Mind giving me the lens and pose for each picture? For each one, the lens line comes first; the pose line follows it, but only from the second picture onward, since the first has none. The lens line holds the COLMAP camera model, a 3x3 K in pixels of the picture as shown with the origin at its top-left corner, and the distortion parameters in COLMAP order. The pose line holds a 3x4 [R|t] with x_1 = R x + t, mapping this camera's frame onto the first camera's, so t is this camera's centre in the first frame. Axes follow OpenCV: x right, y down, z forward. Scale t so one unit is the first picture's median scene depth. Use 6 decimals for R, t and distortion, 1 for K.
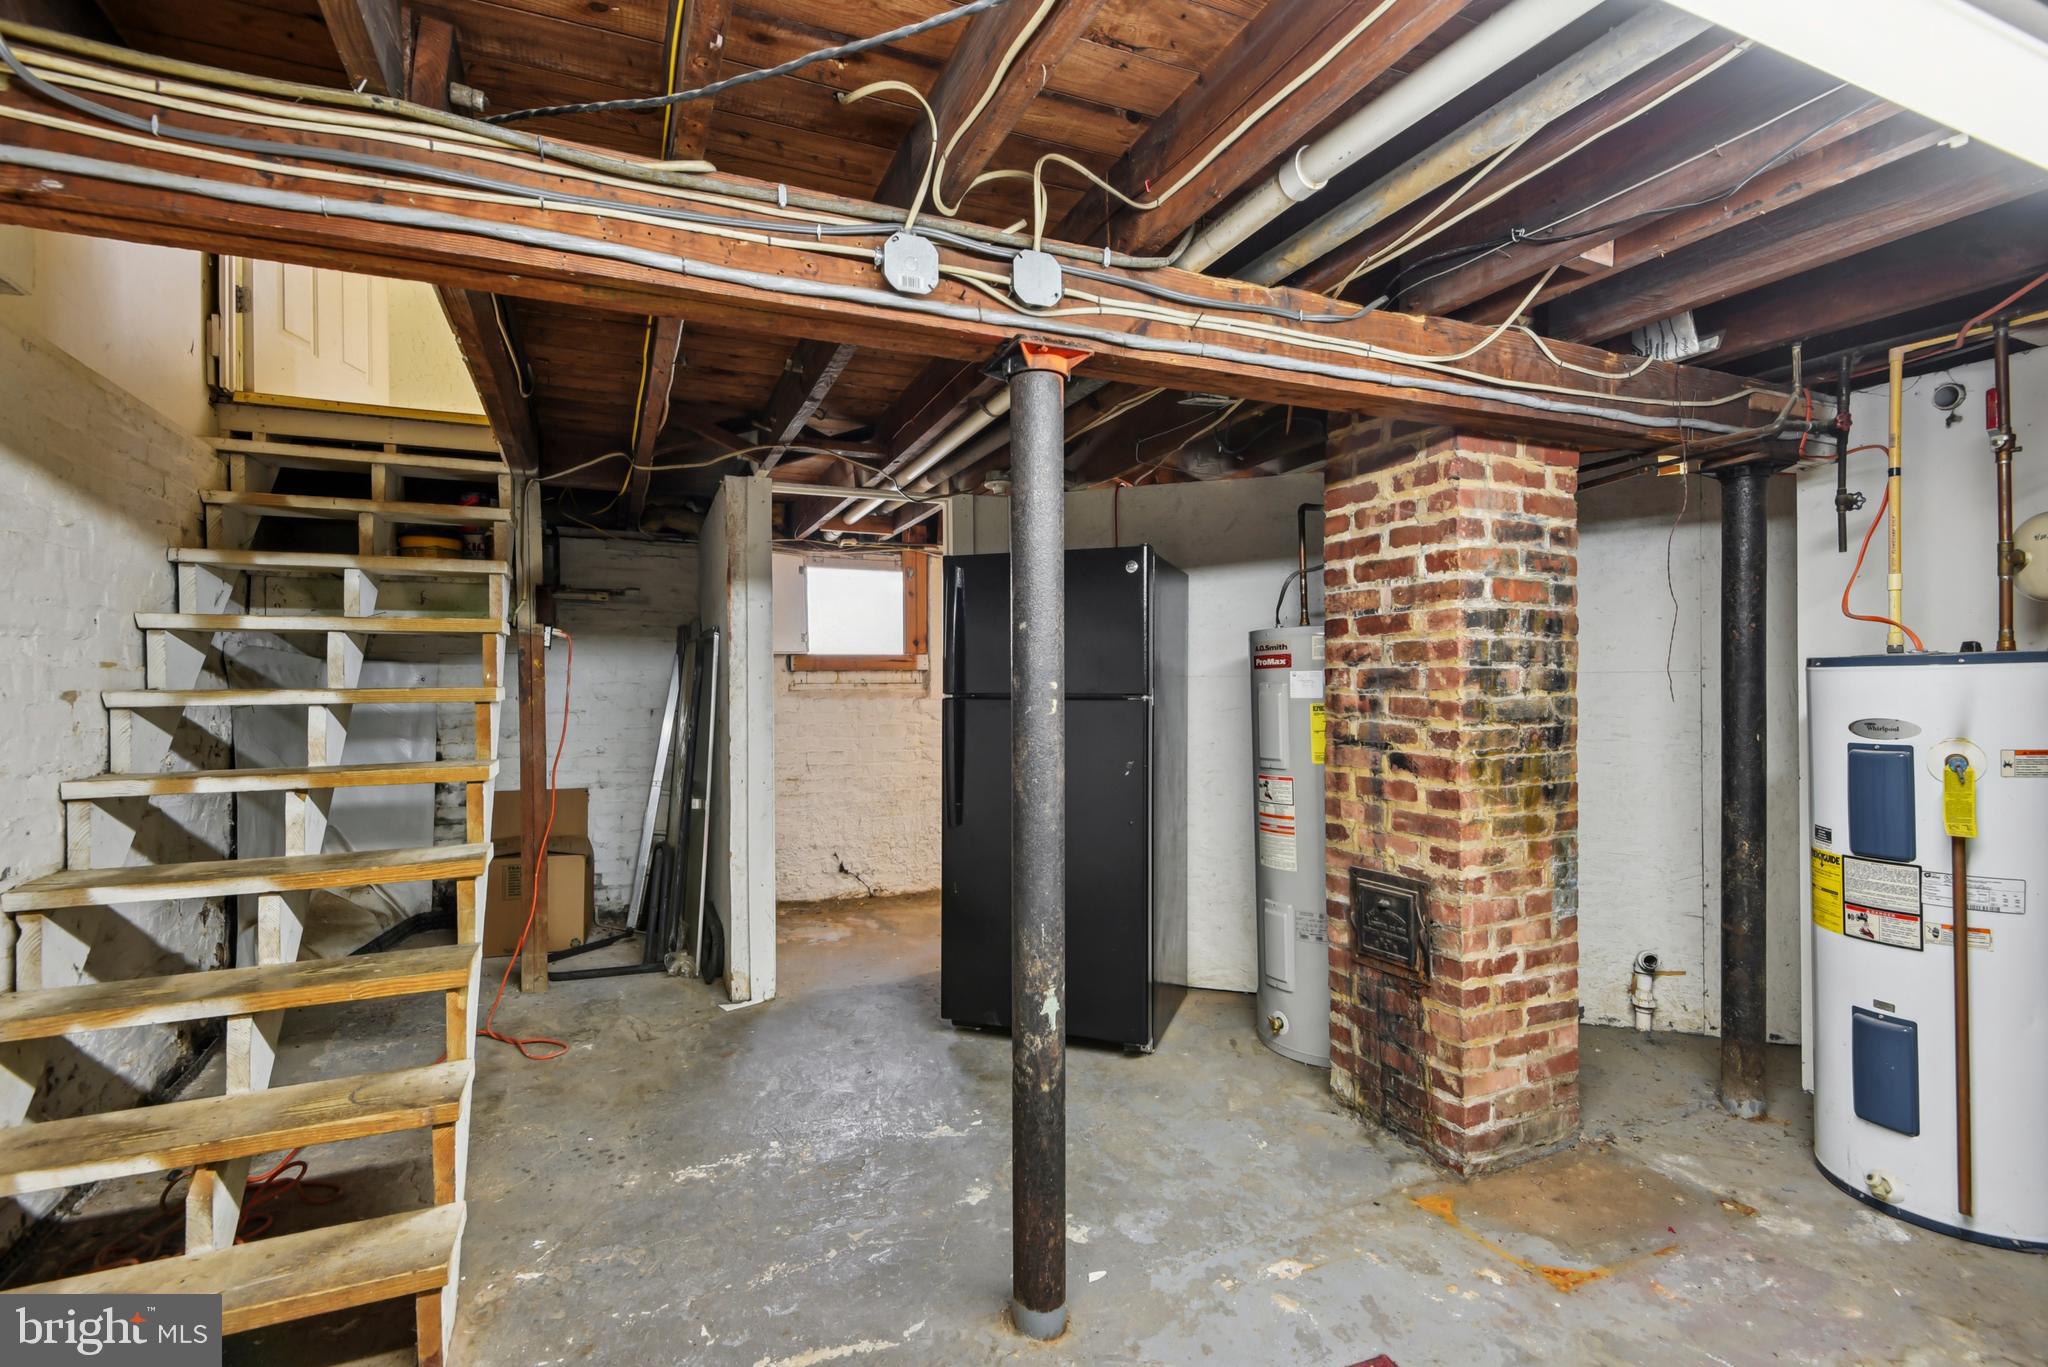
lens RADIAL K [[951.7, 0, 1021.9], [0, 951.7, 695.0], [0, 0, 1]] dist [0.034490, -0.023575]
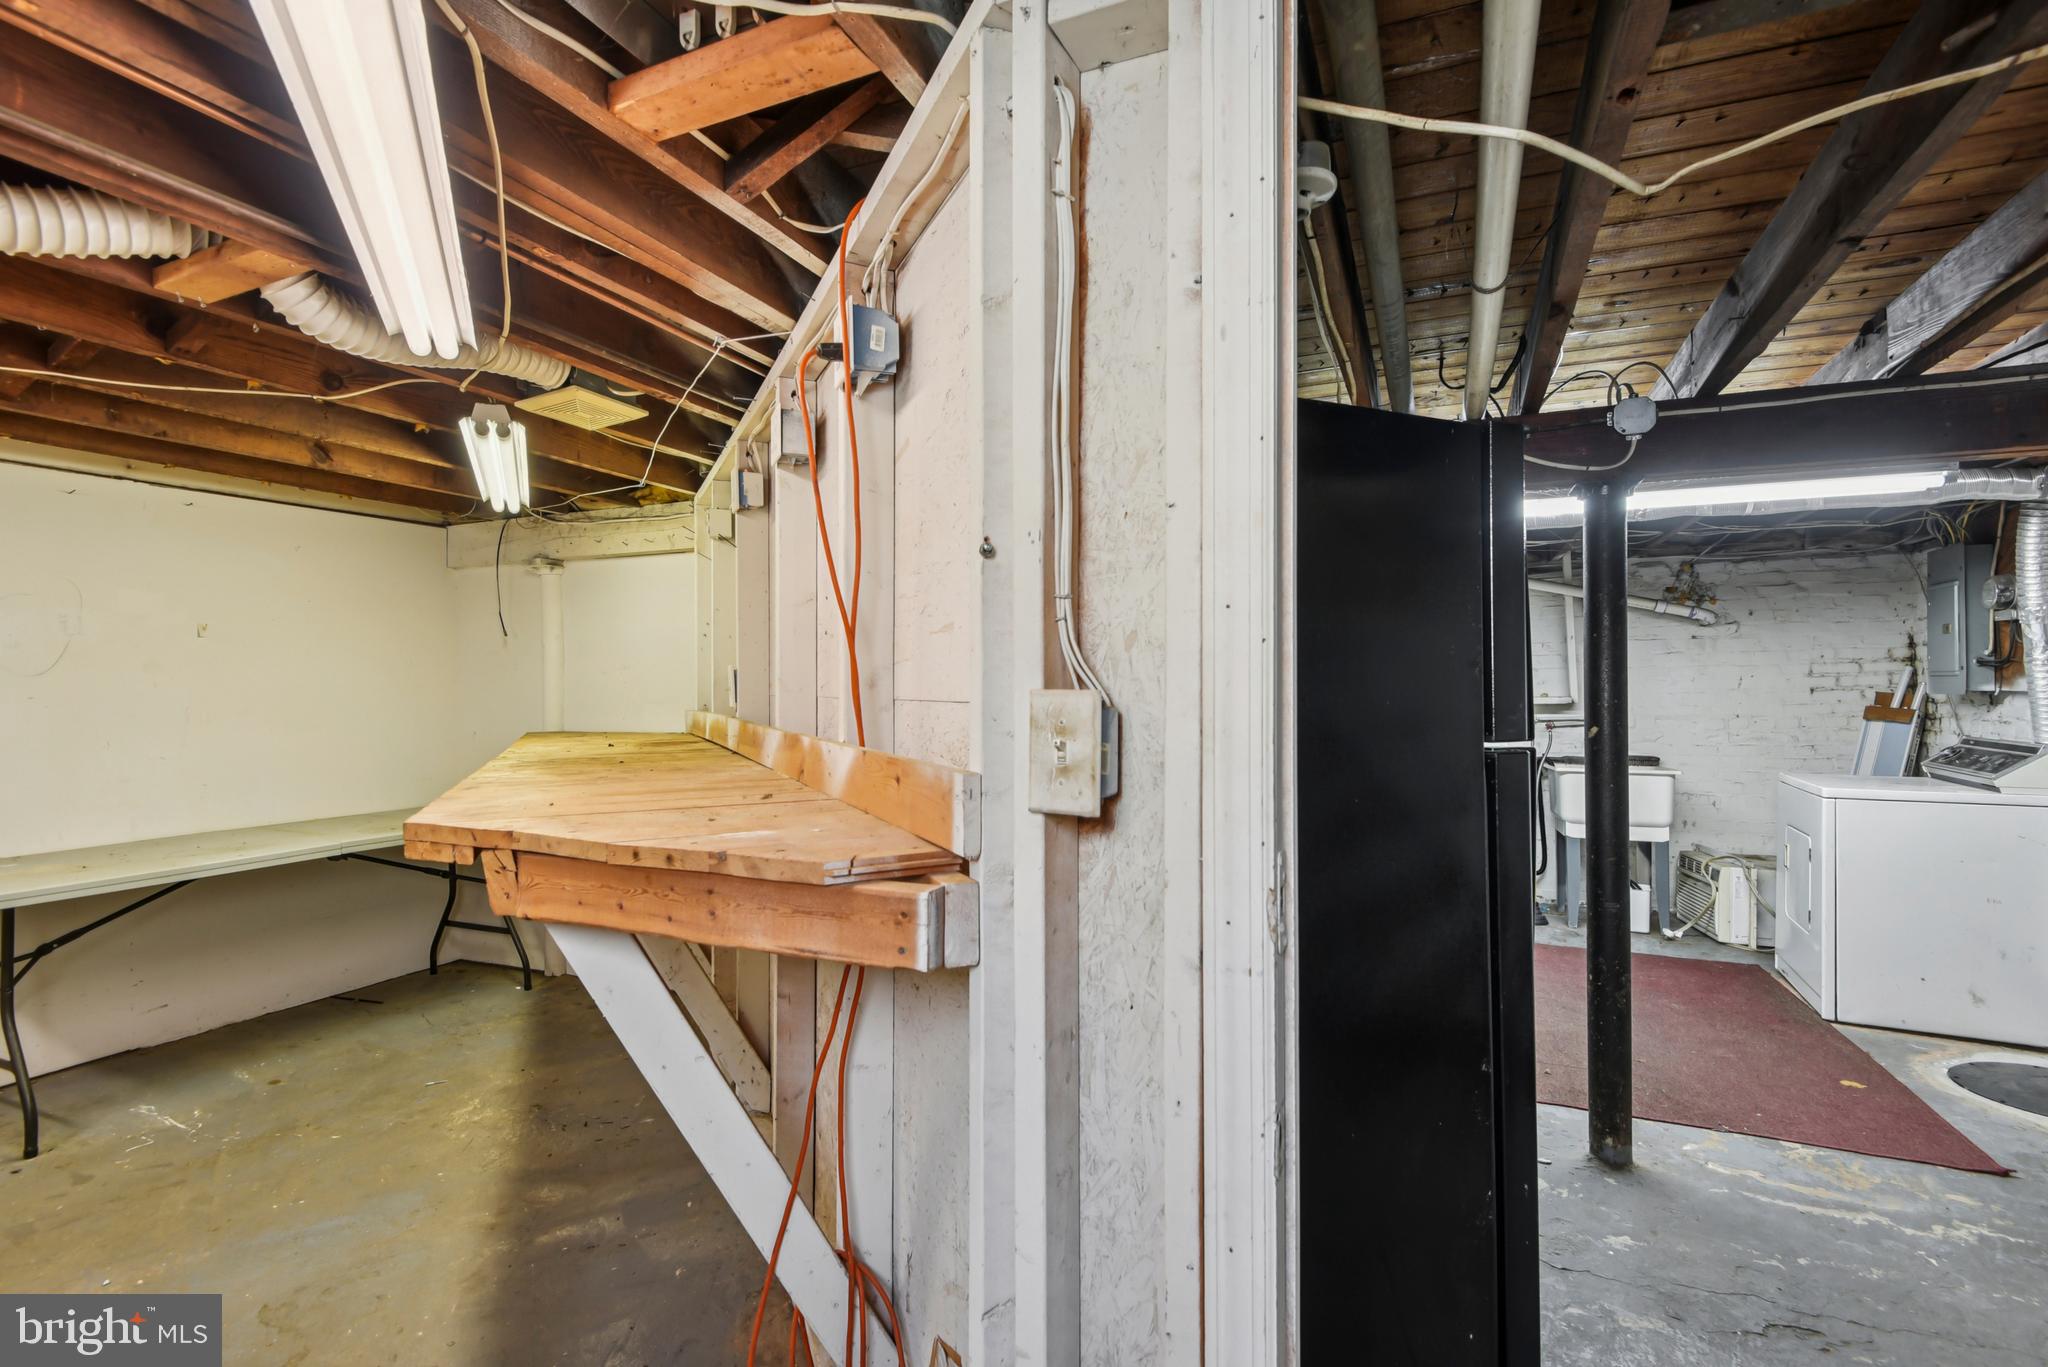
lens RADIAL K [[948.3, 0, 1032.5], [0, 948.3, 690.0], [0, 0, 1]] dist [0.040597, -0.023400]
pose [[-0.682277, 0.005345, 0.731074, -0.395280], [0.009386, 0.999955, 0.001449, -0.047937], [-0.731033, 0.007851, -0.682297, 2.351389]]
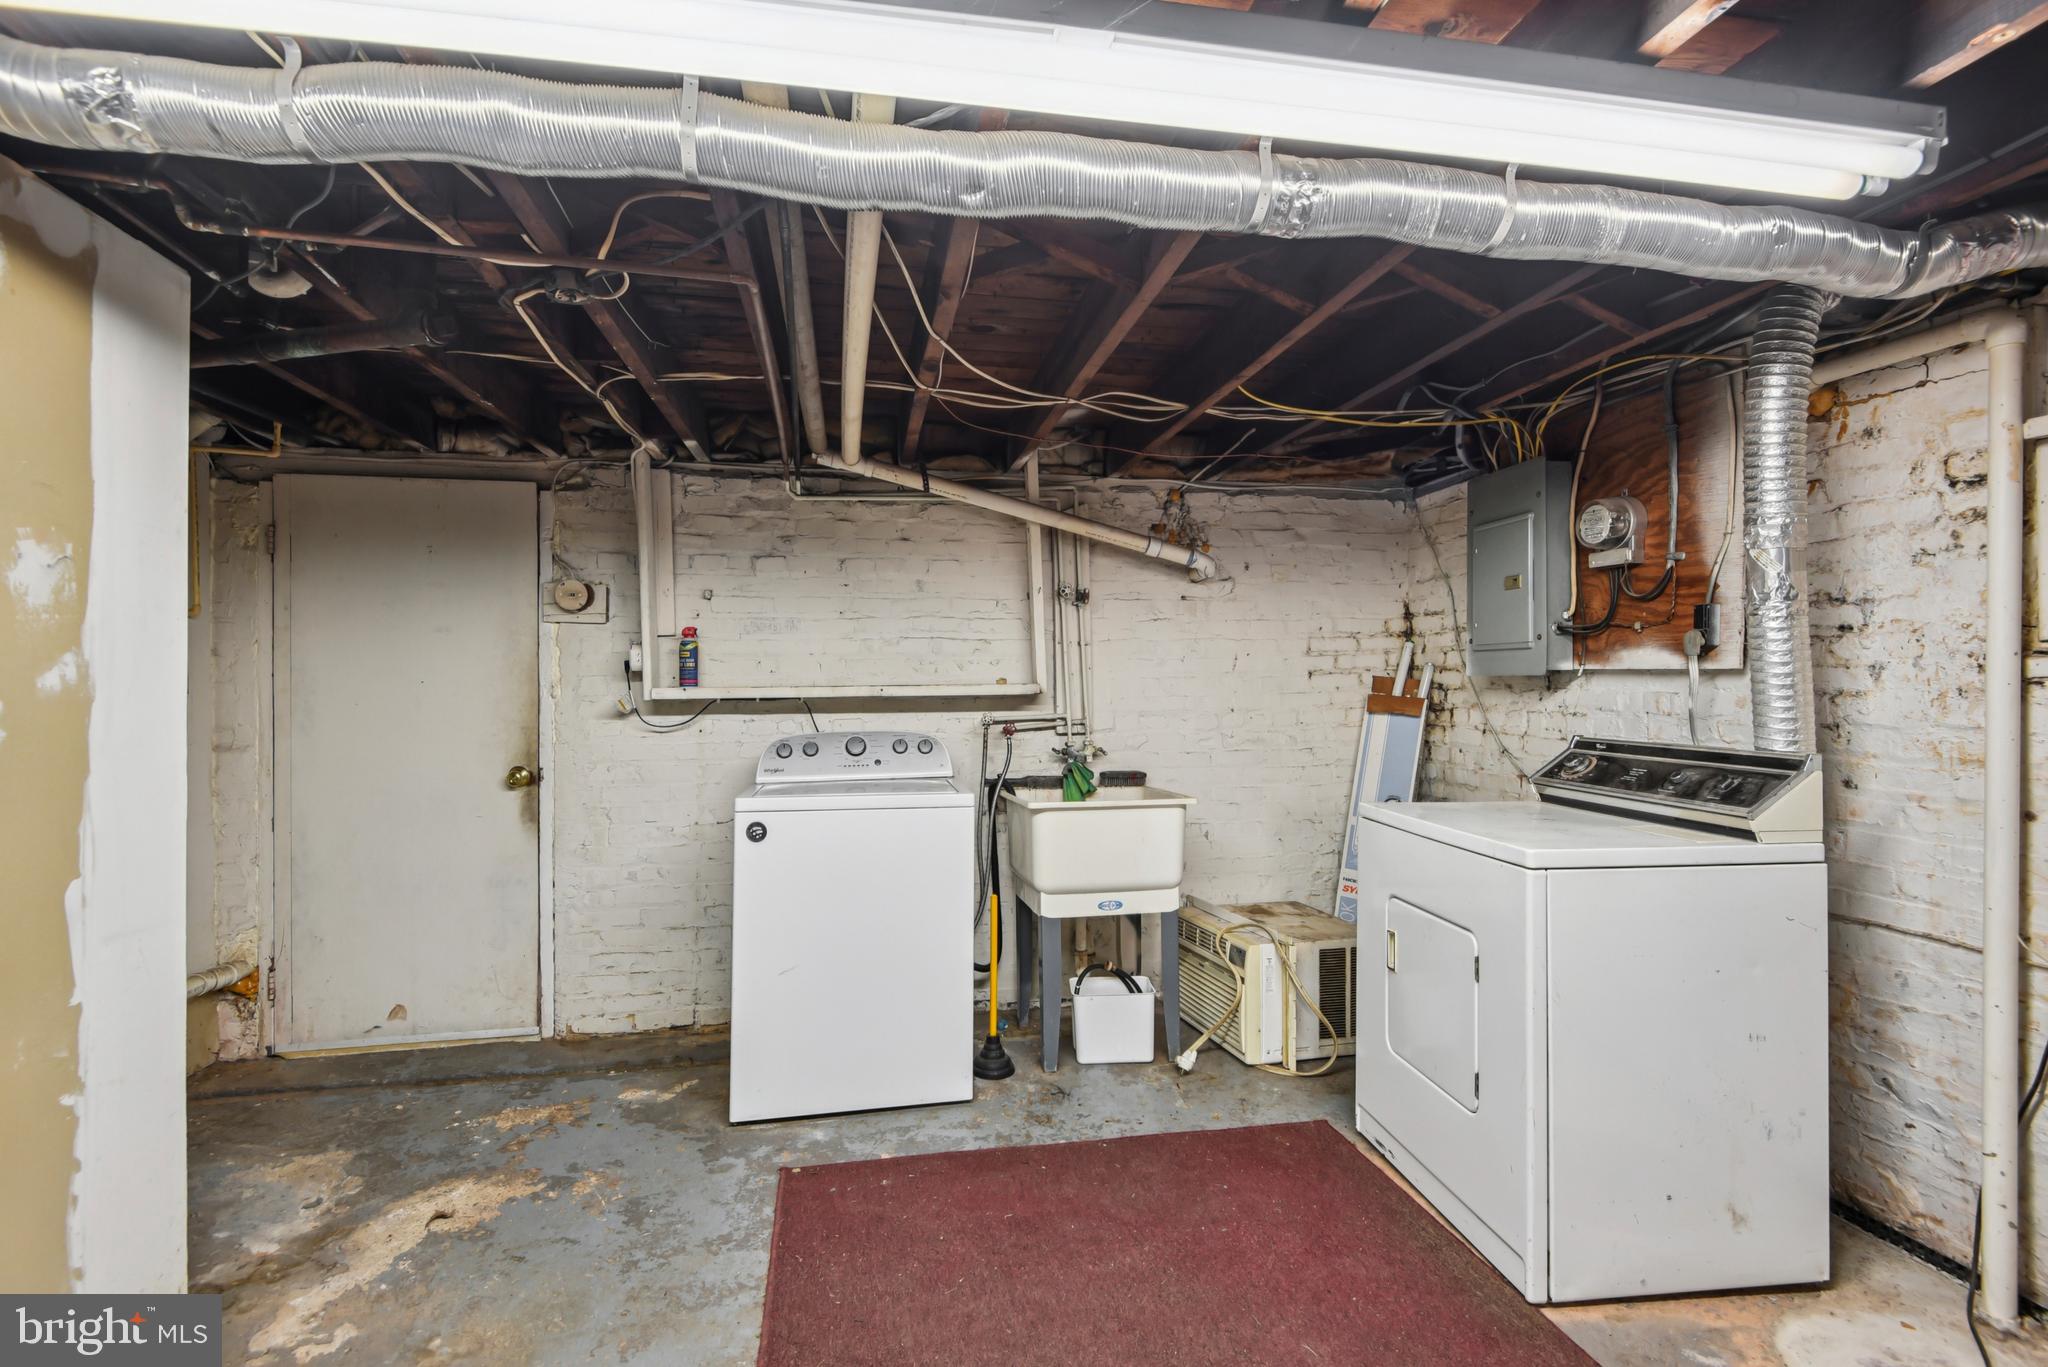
lens RADIAL K [[948.3, 0, 1032.5], [0, 948.3, 690.0], [0, 0, 1]] dist [0.040597, -0.023400]
pose [[-0.972501, 0.006406, 0.232811, 0.173126], [0.008979, 0.999910, 0.009992, -0.015296], [-0.232726, 0.011808, -0.972471, 1.019179]]
